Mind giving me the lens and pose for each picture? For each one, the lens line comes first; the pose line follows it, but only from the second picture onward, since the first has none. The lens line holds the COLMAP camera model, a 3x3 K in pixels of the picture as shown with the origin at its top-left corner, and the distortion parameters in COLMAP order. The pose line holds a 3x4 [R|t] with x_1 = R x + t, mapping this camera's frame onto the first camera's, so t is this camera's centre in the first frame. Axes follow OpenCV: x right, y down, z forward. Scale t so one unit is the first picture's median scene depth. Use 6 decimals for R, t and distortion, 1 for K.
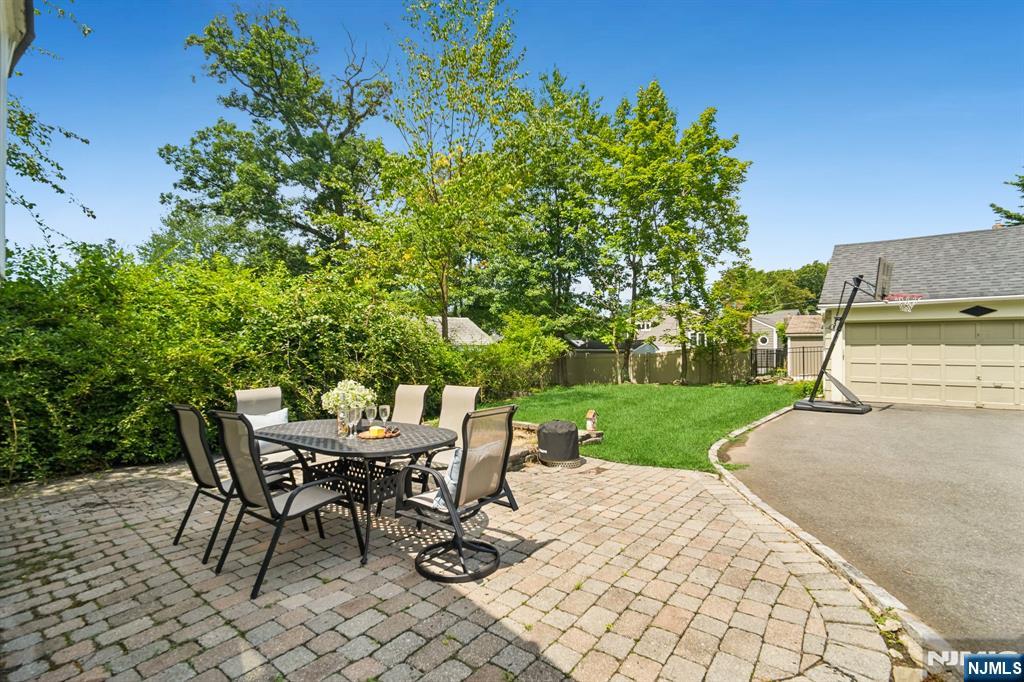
lens RADIAL K [[479.4, 0, 520.4], [0, 479.4, 340.4], [0, 0, 1]] dist [-0.004751, -0.002496]
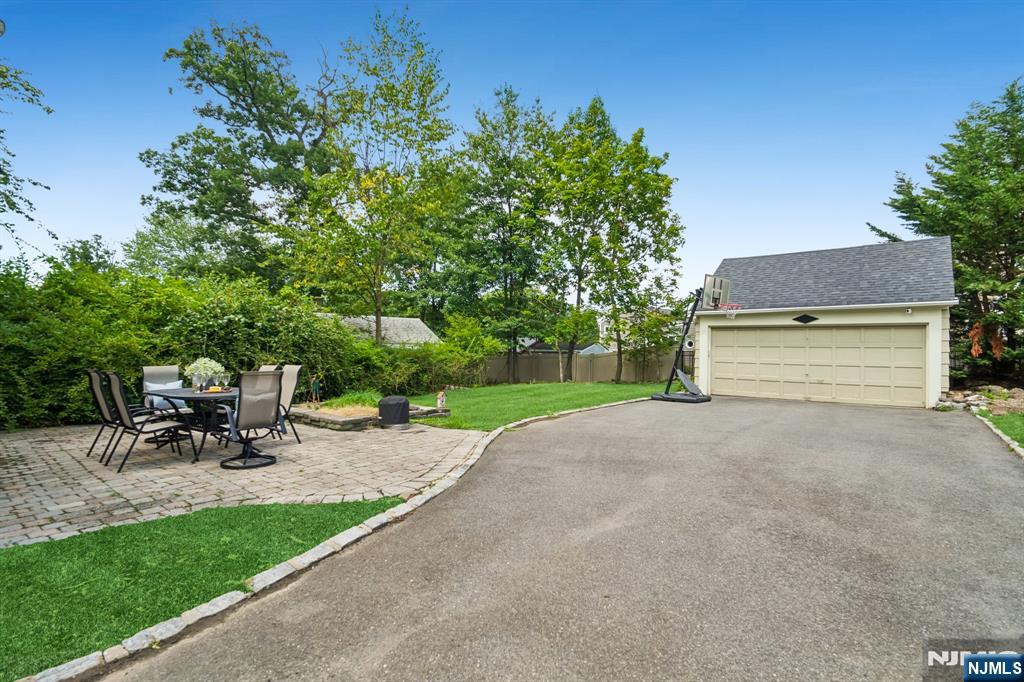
lens RADIAL K [[479.4, 0, 503.2], [0, 479.4, 339.5], [0, 0, 1]] dist [-0.004751, -0.002496]
pose [[0.999897, 0.013995, -0.003327, 0.075208], [-0.014008, 0.999895, -0.003840, 0.001855], [0.003273, 0.003887, 0.999987, -0.067433]]
